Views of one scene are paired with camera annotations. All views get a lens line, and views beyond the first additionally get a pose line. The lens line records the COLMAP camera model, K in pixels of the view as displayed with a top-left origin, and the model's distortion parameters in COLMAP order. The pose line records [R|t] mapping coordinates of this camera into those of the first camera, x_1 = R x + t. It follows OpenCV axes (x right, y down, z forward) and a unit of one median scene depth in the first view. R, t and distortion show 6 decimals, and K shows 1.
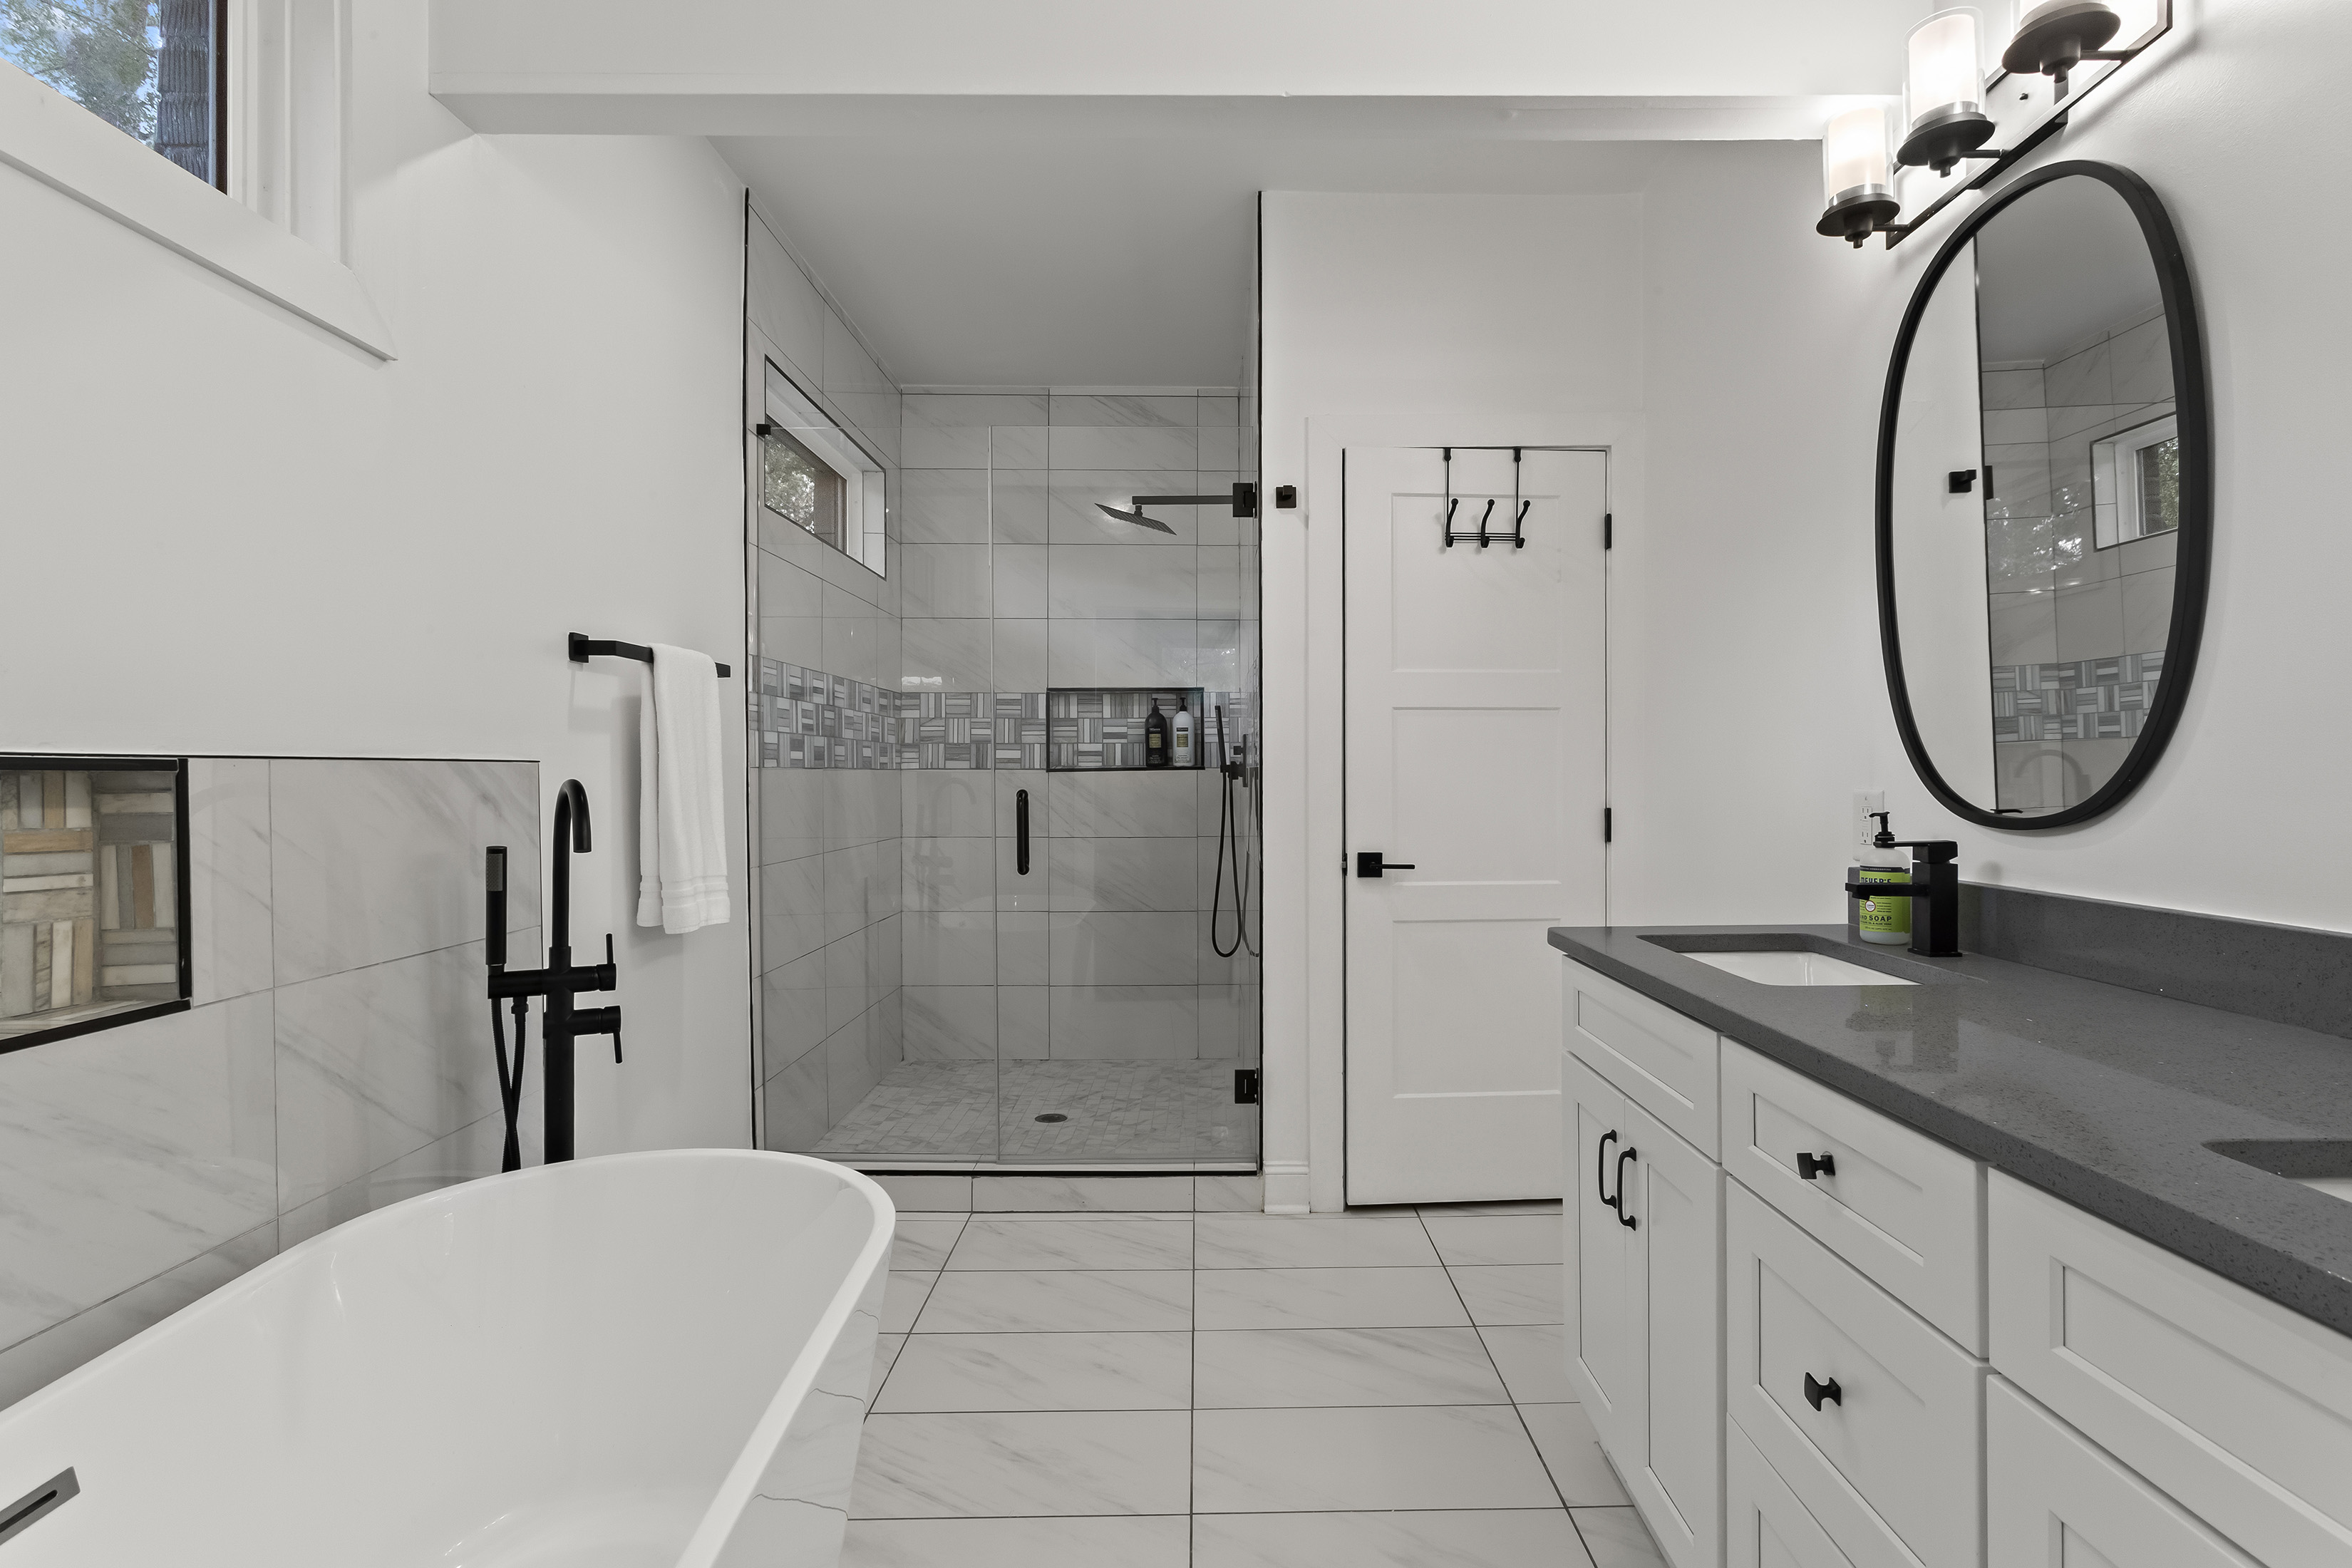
lens RADIAL K [[1124.7, 0, 1194.8], [0, 1124.7, 775.3], [0, 0, 1]] dist [-0.000011, 0.003280]
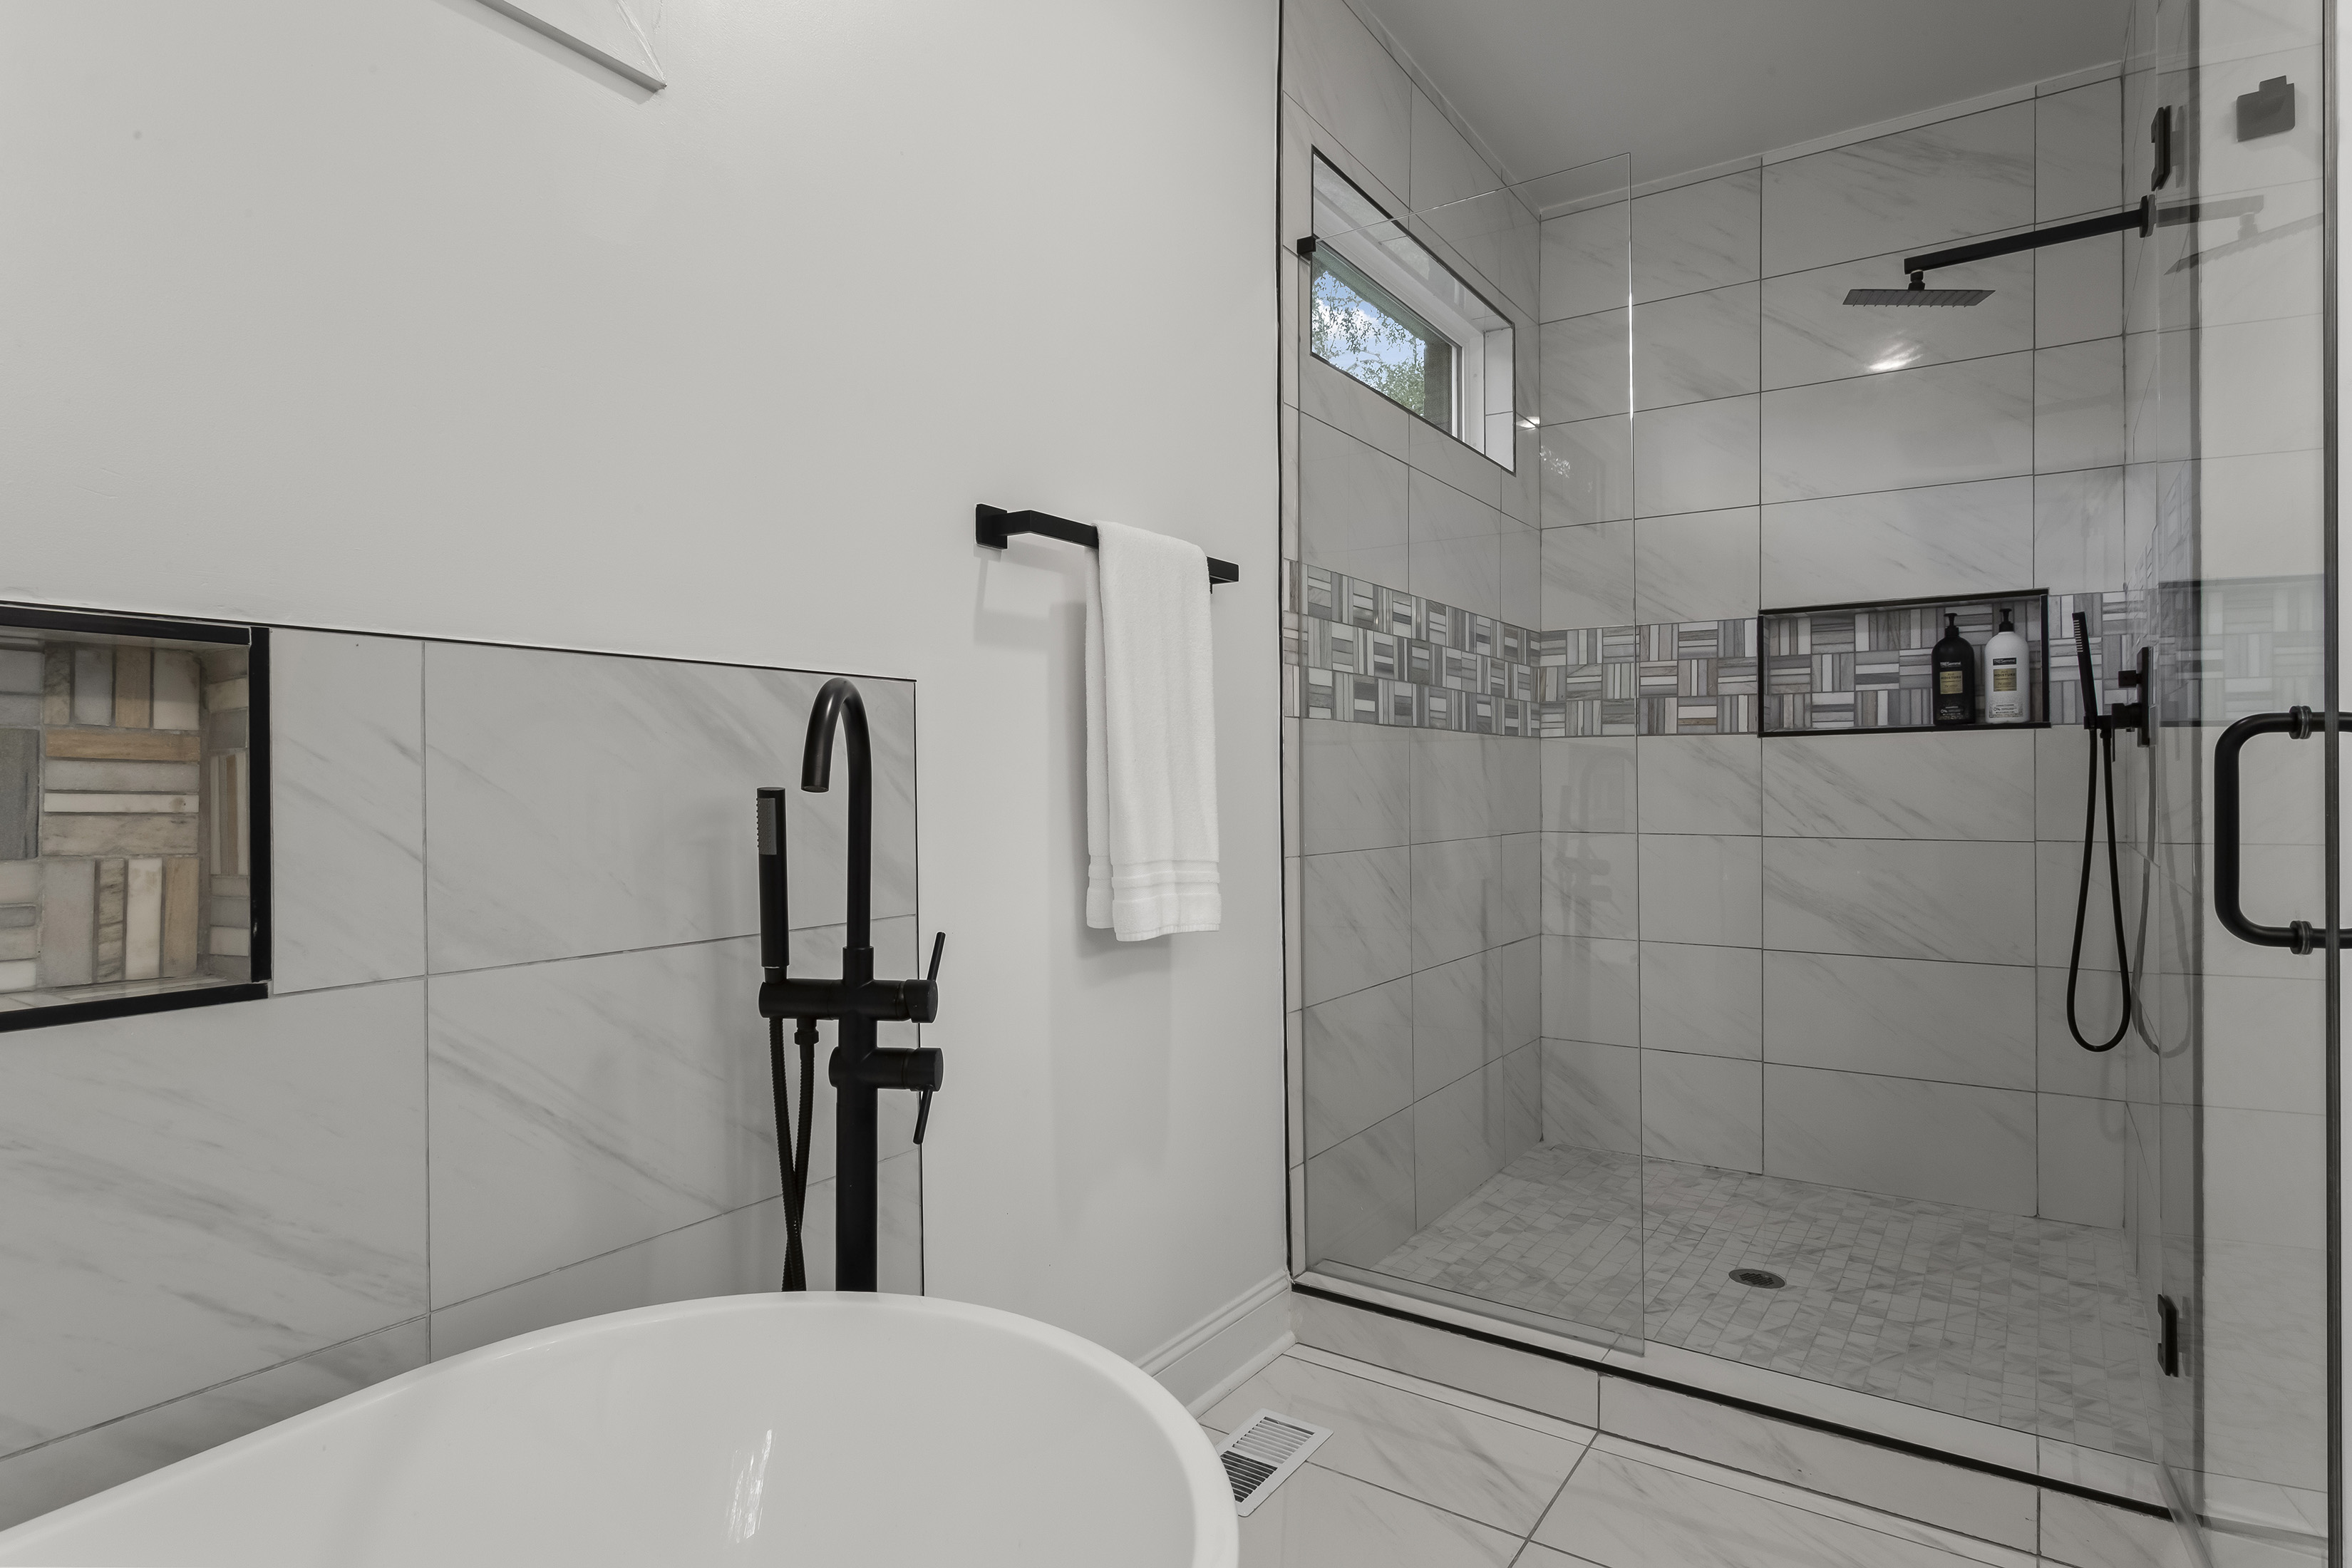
lens RADIAL K [[1280.6, 0, 1160.1], [0, 1280.6, 777.3], [0, 0, 1]] dist [-0.003953, 0.000798]
pose [[0.830406, -0.001255, -0.557157, -0.007233], [0.000894, 0.999999, -0.000919, 0.028840], [0.557158, 0.000265, 0.830407, 0.249887]]
